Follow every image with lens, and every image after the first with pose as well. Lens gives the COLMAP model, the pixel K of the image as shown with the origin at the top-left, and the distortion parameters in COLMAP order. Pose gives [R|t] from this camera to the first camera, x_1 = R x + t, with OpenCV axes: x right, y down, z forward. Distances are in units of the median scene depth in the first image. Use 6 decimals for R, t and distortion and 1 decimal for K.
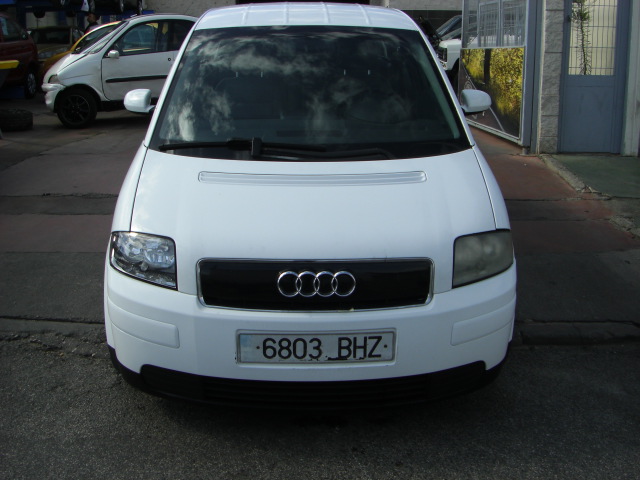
lens RADIAL K [[724.4, 0, 316.2], [0, 724.4, 238.7], [0, 0, 1]] dist [-0.202875, 0.141578]
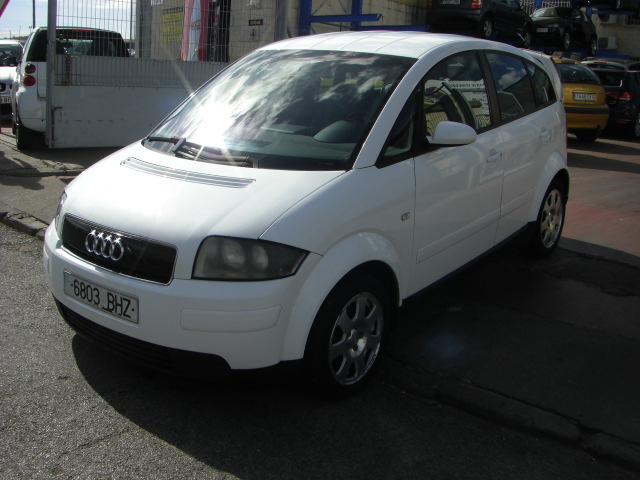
lens RADIAL K [[724.4, 0, 316.2], [0, 724.4, 238.7], [0, 0, 1]] dist [-0.202875, 0.141578]
pose [[0.763694, 0.187951, -0.617612, 1.045293], [-0.219502, 0.975282, 0.025377, -0.063926], [0.607116, 0.116187, 0.786073, 0.236371]]
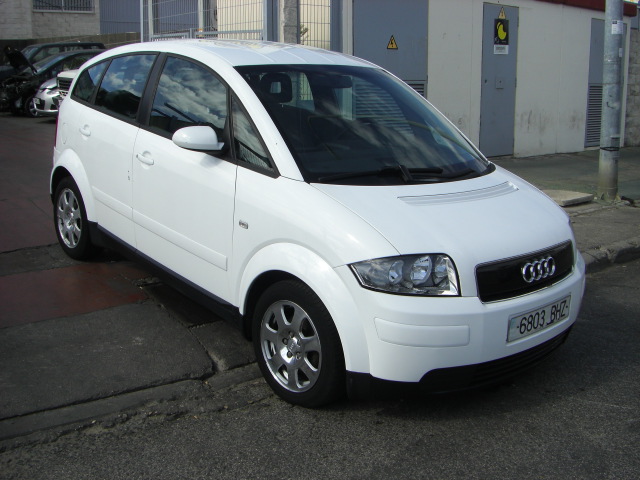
lens RADIAL K [[724.4, 0, 316.2], [0, 724.4, 238.7], [0, 0, 1]] dist [-0.202875, 0.141578]
pose [[0.767522, -0.132500, 0.627179, -1.108655], [0.155109, 0.987717, 0.018852, -0.080122], [-0.621974, 0.082812, 0.778647, 0.233040]]
